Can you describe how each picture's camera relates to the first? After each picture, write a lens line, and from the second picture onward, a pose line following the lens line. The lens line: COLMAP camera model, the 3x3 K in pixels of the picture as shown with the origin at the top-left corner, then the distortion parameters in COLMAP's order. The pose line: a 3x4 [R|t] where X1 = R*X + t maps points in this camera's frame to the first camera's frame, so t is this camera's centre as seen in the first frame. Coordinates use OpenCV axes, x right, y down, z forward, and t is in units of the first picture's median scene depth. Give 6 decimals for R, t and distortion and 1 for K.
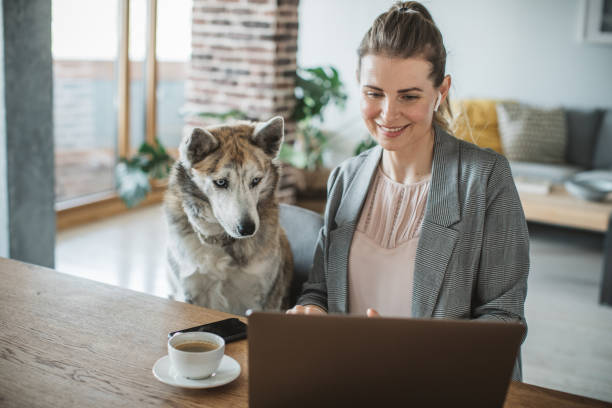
lens RADIAL K [[928.4, 0, 306.0], [0, 928.4, 204.0], [0, 0, 1]] dist [-0.171851, 0.427099]
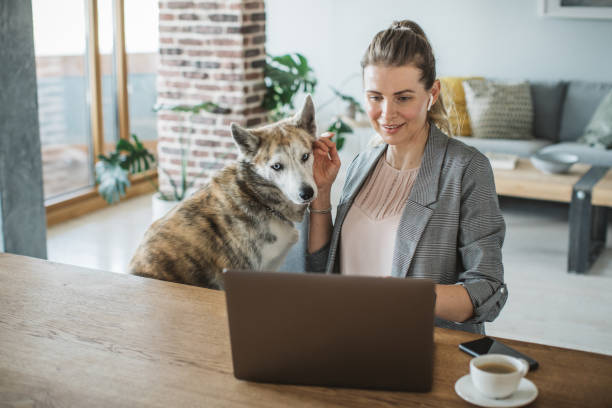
lens RADIAL K [[997.9, 0, 306.0], [0, 997.9, 204.0], [0, 0, 1]] dist [-0.142662, 0.259018]
pose [[0.998075, -0.053265, 0.031762, -0.008586], [0.052646, 0.998413, 0.019996, -0.005648], [-0.032777, -0.018285, 0.999295, -0.103657]]
